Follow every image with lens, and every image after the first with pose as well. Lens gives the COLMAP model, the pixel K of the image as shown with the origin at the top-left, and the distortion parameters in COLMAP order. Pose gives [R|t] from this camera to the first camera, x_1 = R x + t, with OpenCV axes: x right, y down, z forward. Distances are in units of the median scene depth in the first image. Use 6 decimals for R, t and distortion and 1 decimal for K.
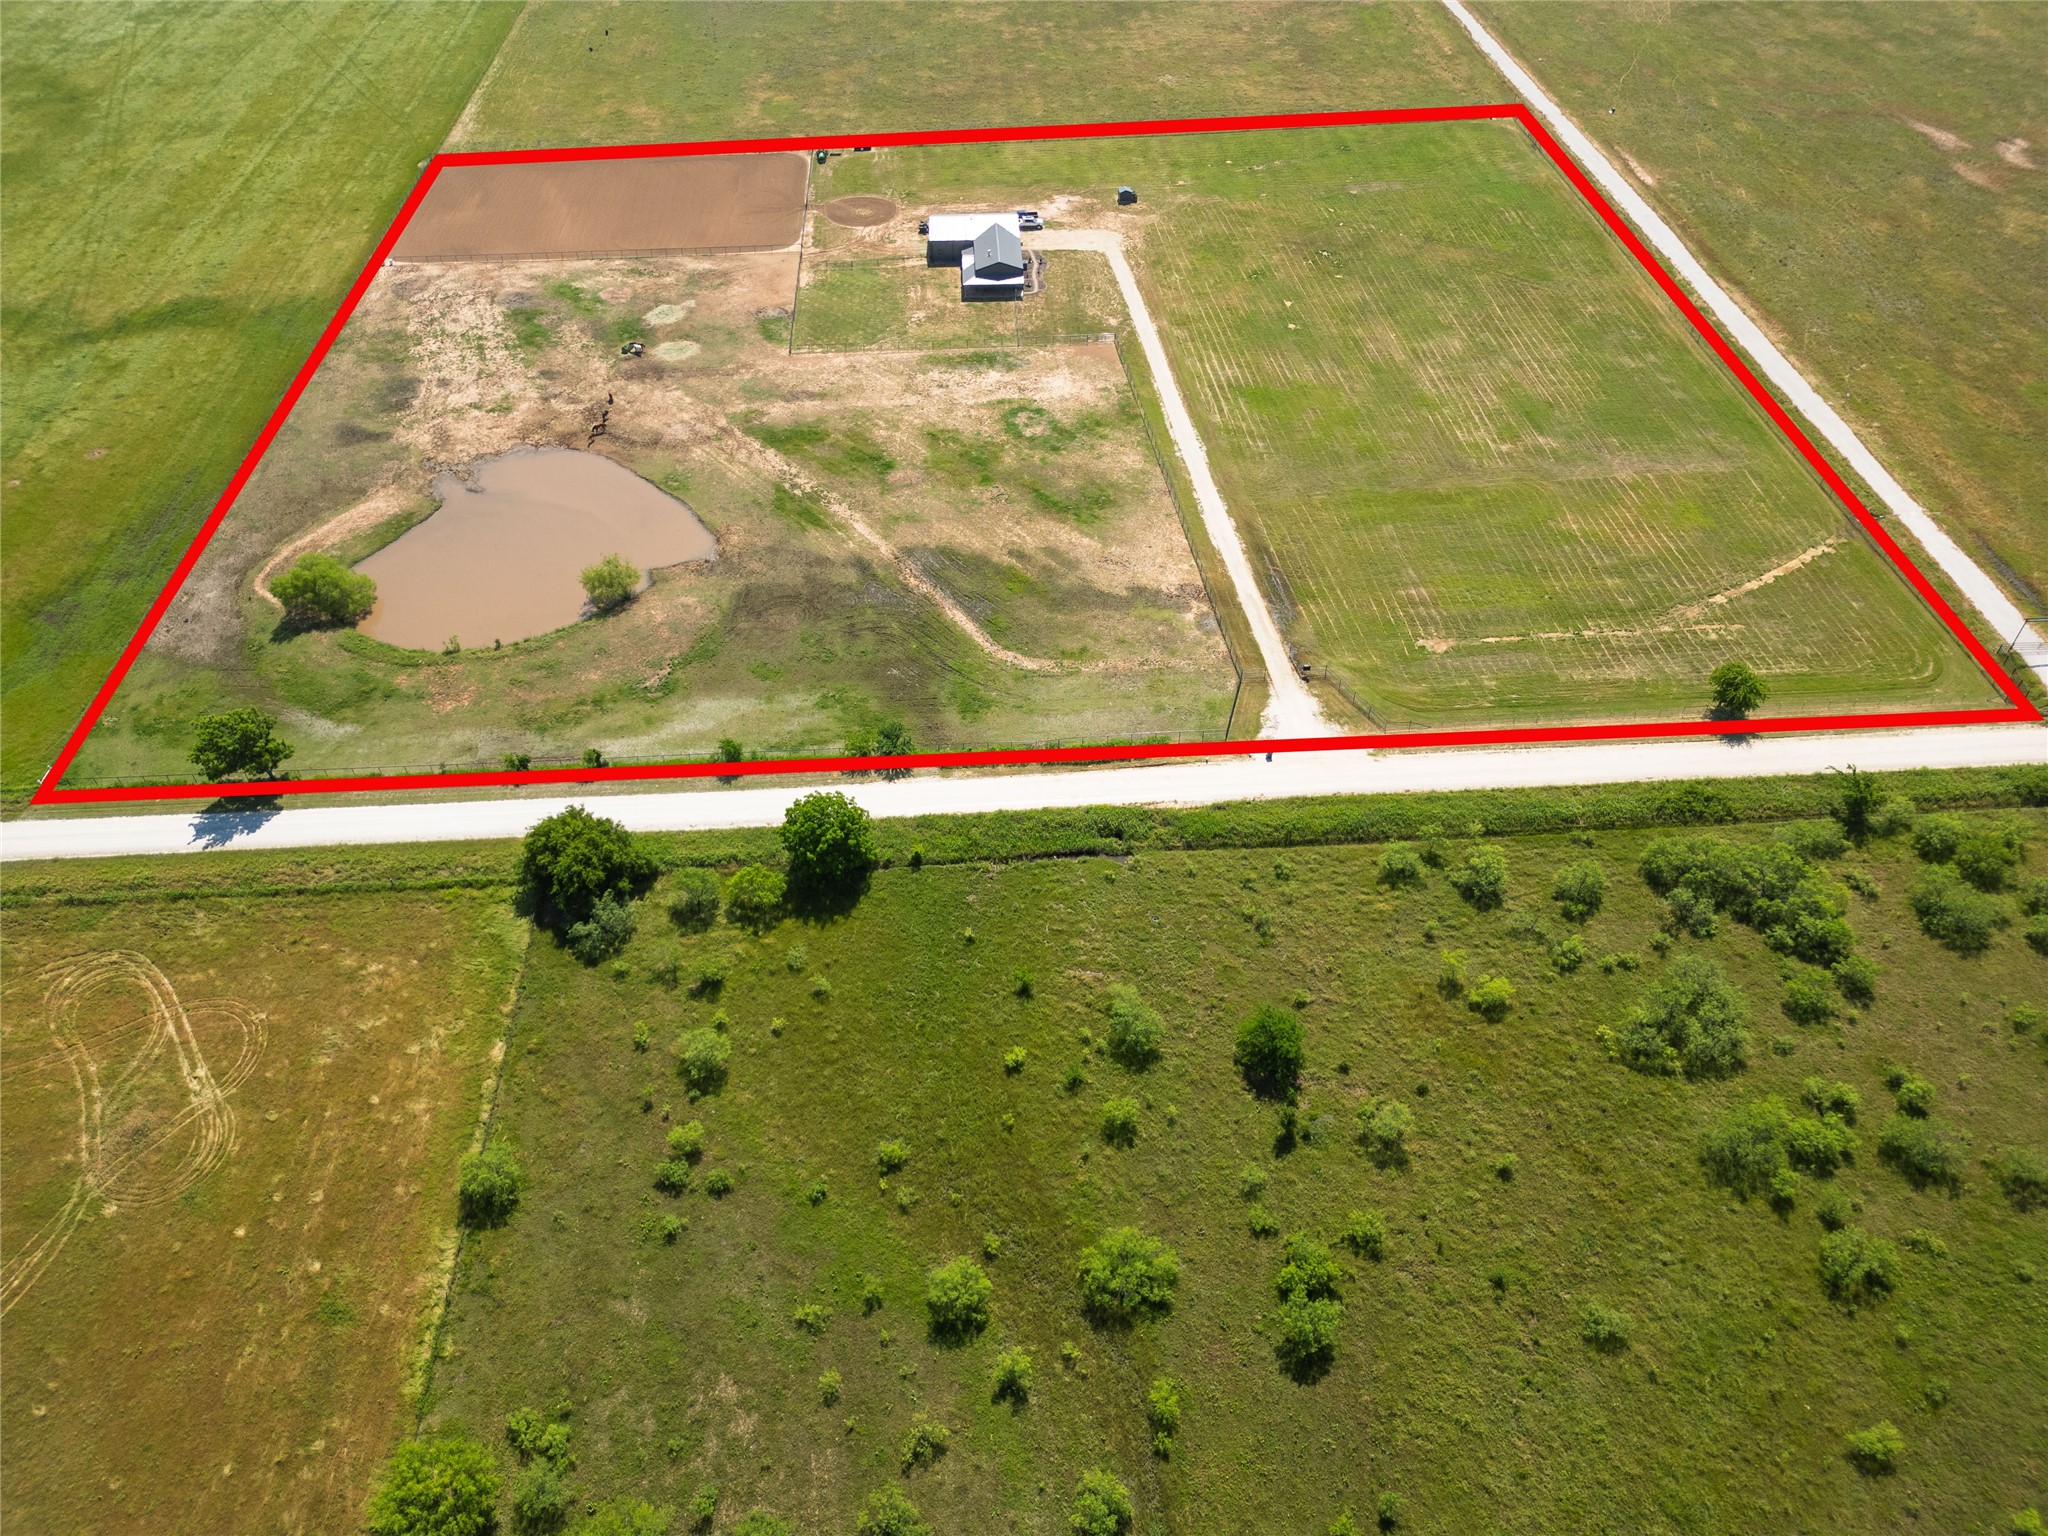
lens RADIAL K [[1431.8, 0, 1024.0], [0, 1431.8, 768.0], [0, 0, 1]] dist [0.080790, -0.085090]
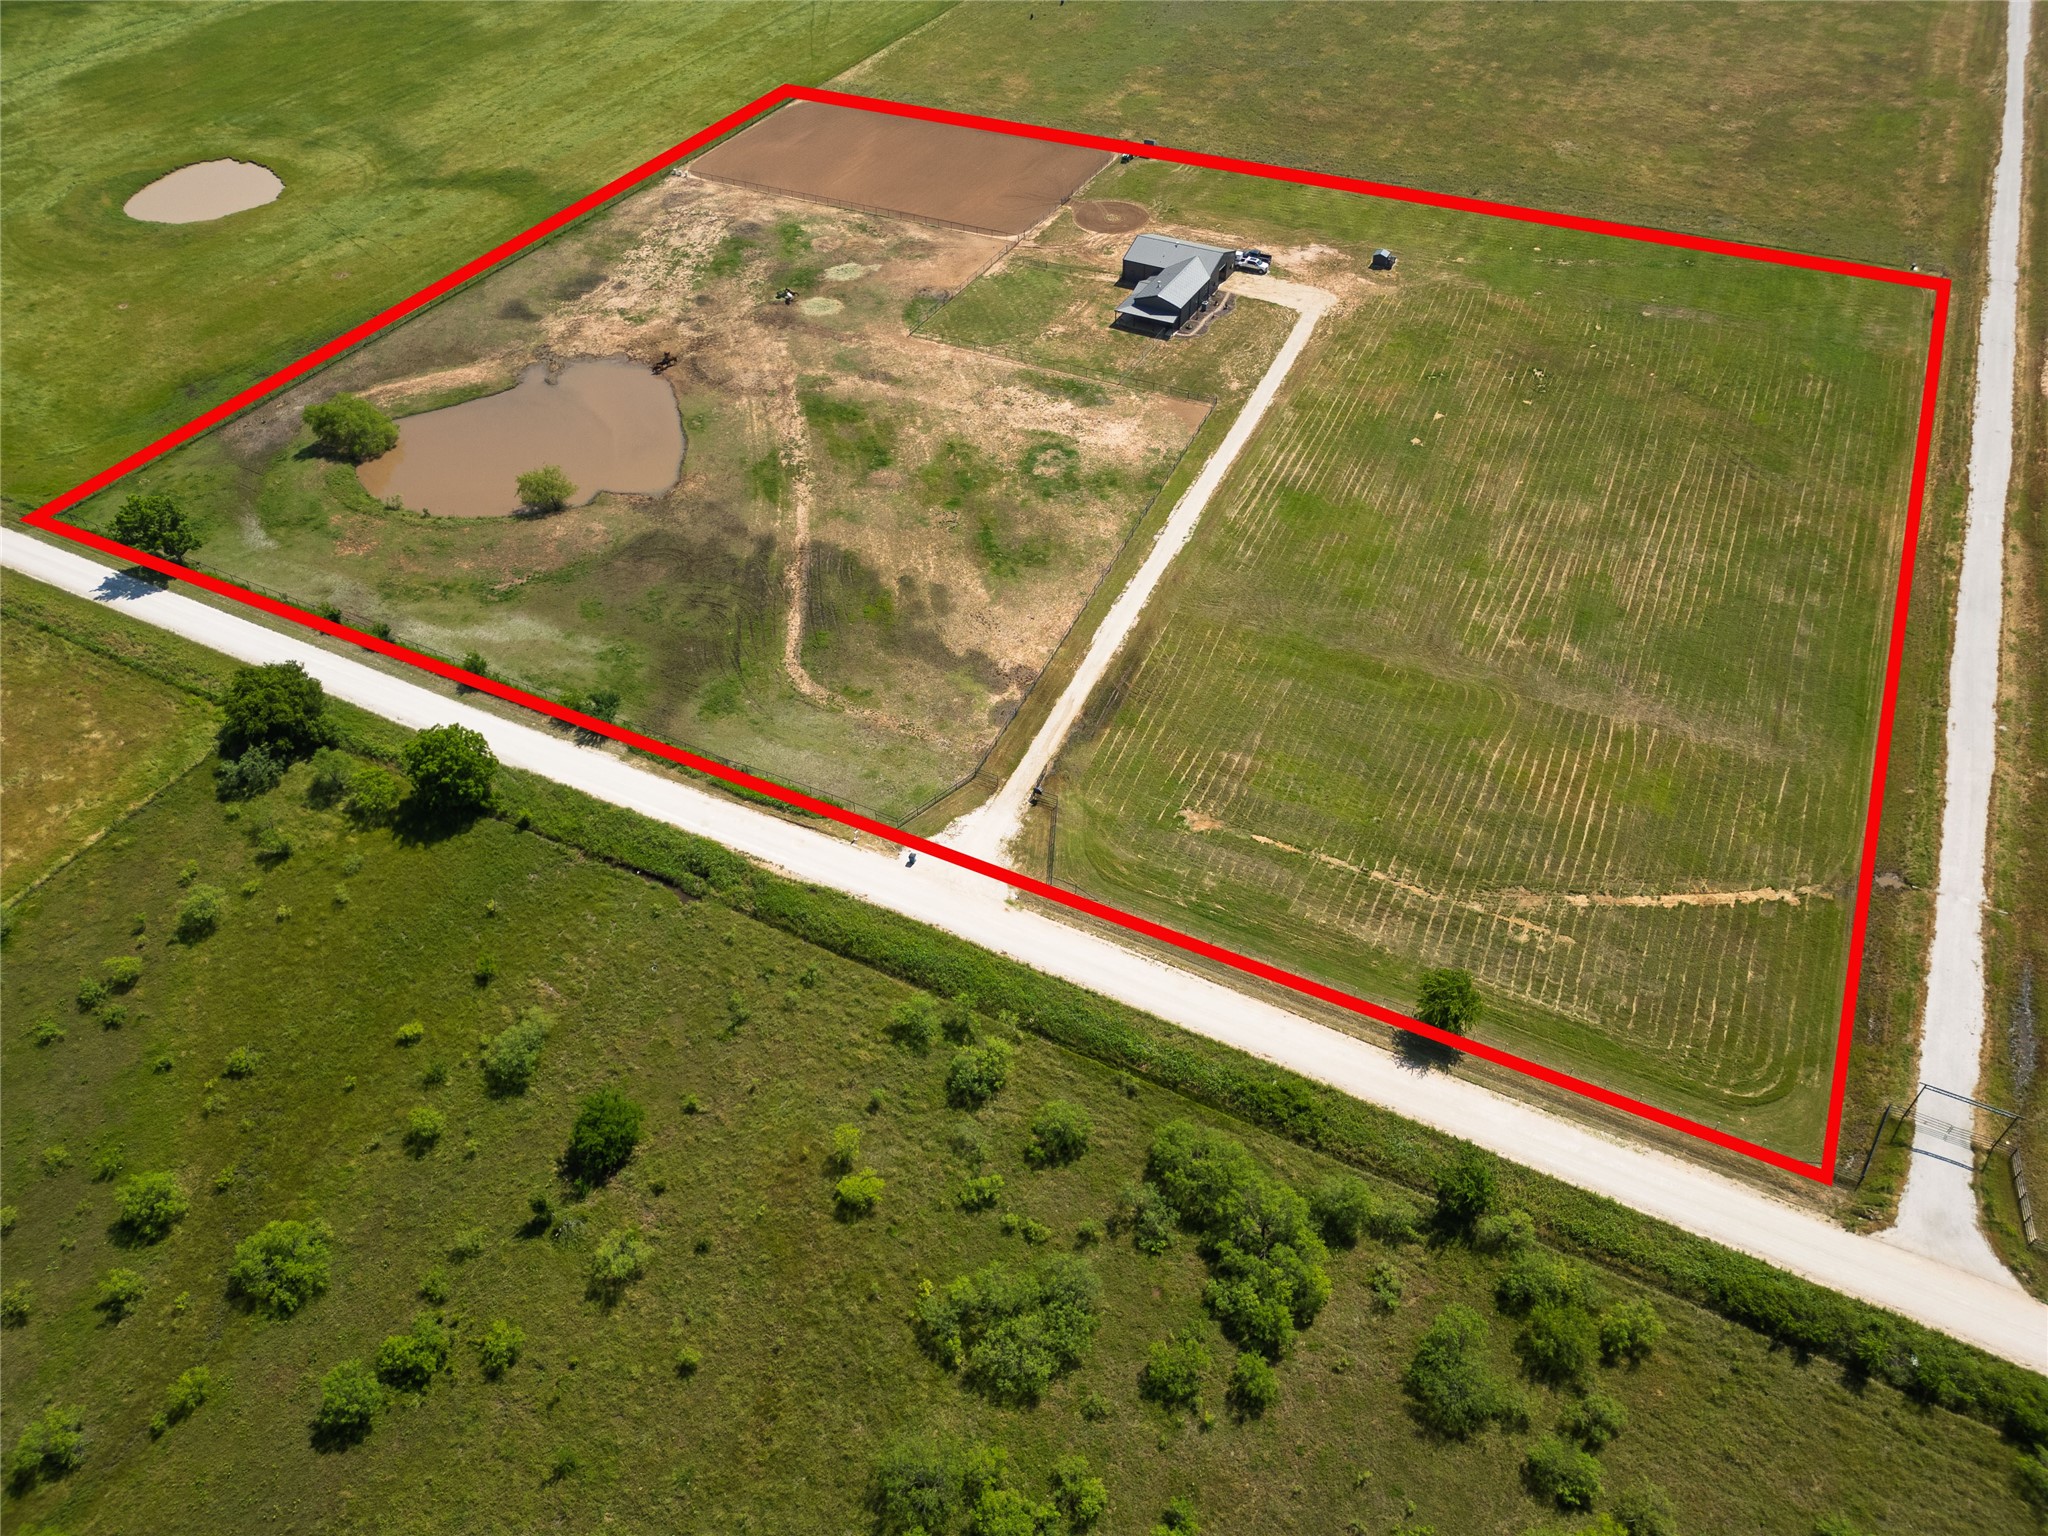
lens RADIAL K [[1431.8, 0, 1024.0], [0, 1431.8, 768.0], [0, 0, 1]] dist [0.080790, -0.085090]
pose [[0.860219, 0.346432, -0.374177, 0.464403], [-0.343675, 0.935970, 0.076473, -0.133001], [0.376711, 0.062811, 0.924199, 0.151310]]
